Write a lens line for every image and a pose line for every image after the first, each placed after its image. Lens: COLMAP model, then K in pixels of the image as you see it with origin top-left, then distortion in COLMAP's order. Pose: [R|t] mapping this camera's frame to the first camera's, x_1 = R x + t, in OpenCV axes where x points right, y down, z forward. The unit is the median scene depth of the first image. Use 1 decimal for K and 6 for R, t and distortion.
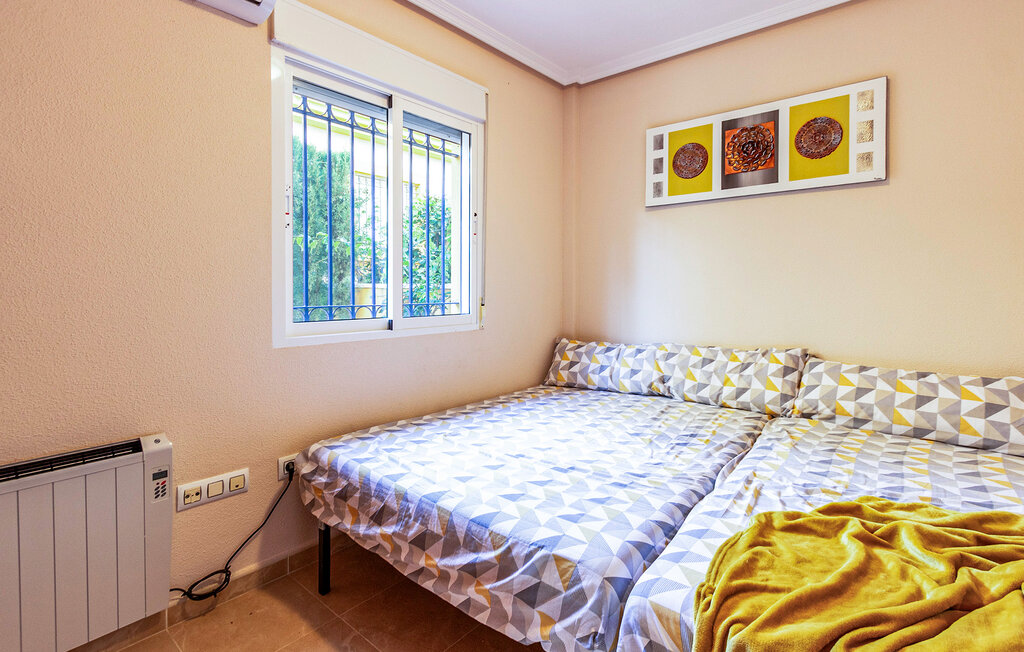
lens RADIAL K [[481.2, 0, 514.5], [0, 481.2, 304.5], [0, 0, 1]] dist [0.002699, 0.000769]
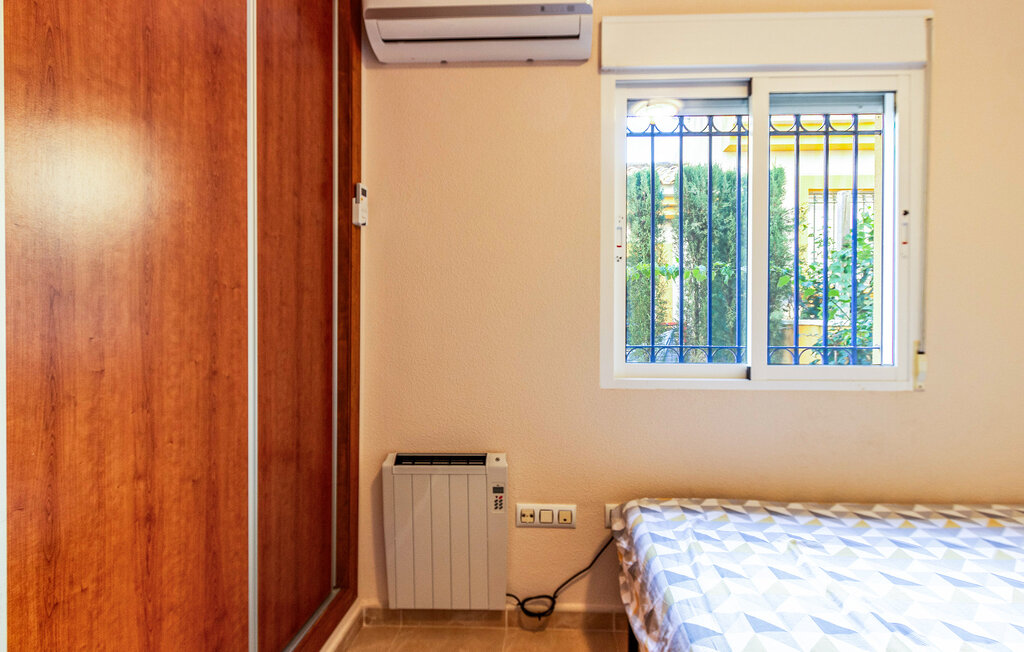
lens RADIAL K [[485.0, 0, 514.2], [0, 485.0, 330.4], [0, 0, 1]] dist [0.004489, -0.005910]
pose [[0.613944, 0.011482, -0.789266, 0.162122], [-0.028444, 0.999567, -0.007584, -0.012583], [0.788837, 0.027106, 0.614004, 0.274533]]
